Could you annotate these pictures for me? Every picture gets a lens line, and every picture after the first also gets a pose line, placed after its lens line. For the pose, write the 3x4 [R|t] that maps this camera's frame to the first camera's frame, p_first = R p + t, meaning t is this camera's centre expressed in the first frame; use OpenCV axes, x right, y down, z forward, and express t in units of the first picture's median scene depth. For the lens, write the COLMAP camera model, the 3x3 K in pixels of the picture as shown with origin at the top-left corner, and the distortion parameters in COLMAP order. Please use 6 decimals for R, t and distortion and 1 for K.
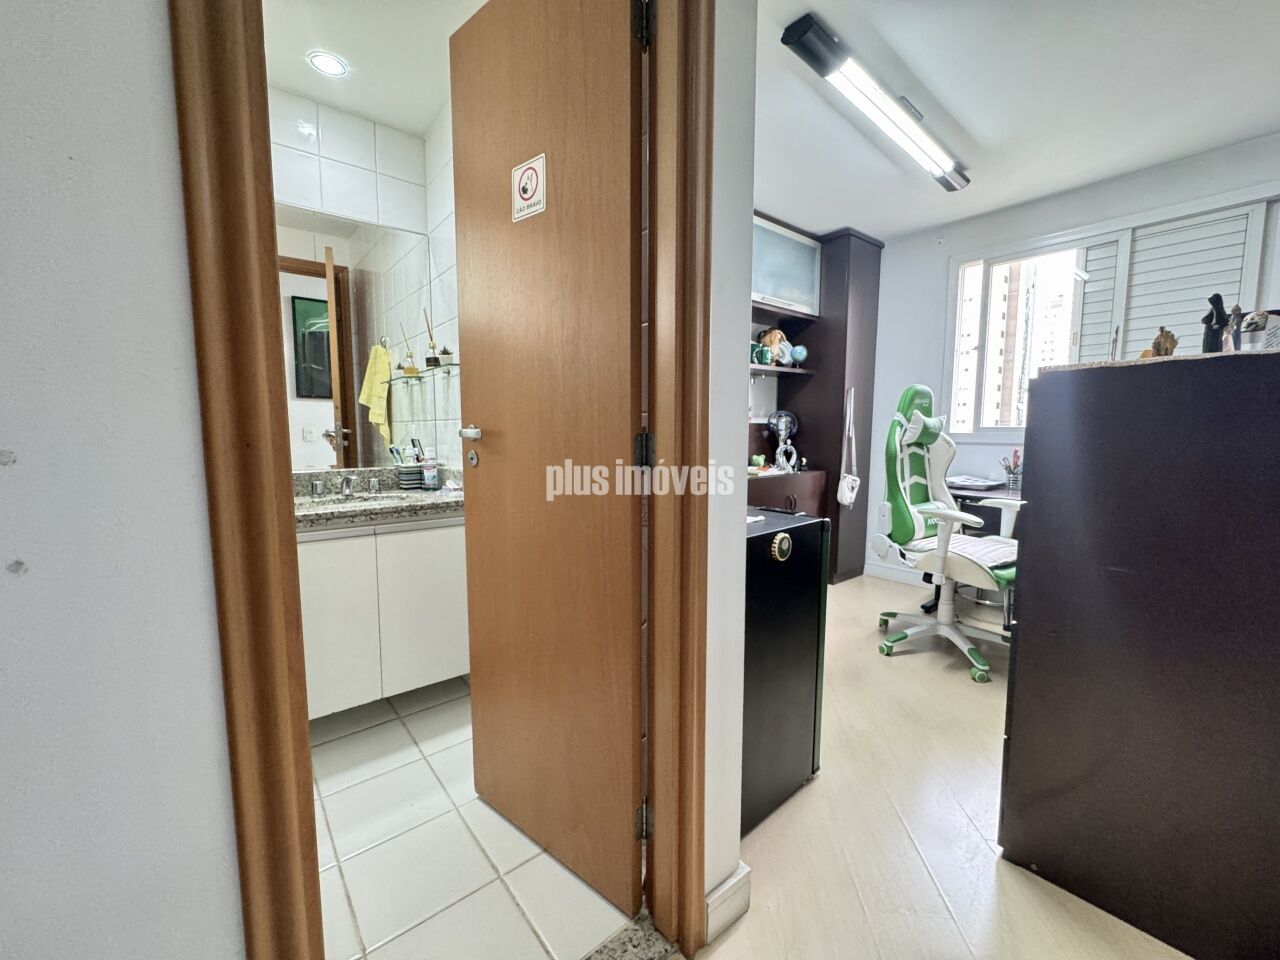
lens RADIAL K [[511.5, 0, 640.3], [0, 511.5, 477.3], [0, 0, 1]] dist [-0.002596, -0.000023]
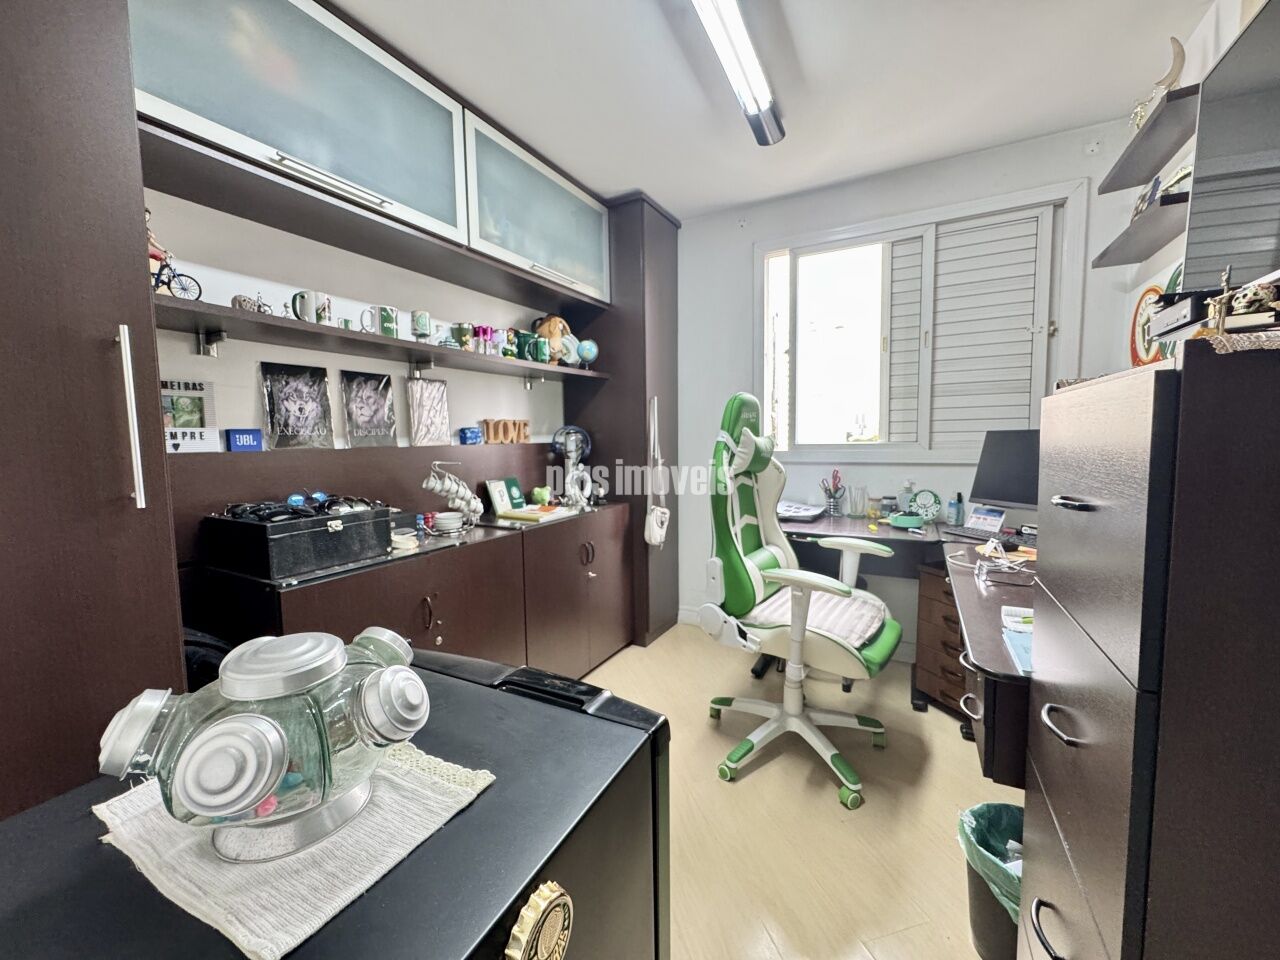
lens RADIAL K [[511.5, 0, 640.7], [0, 511.5, 479.0], [0, 0, 1]] dist [-0.002596, -0.000023]
pose [[0.925980, -0.048020, 0.374506, 0.100162], [0.053390, 0.998566, -0.003970, -0.050097], [-0.373778, 0.023671, 0.927216, 0.302743]]
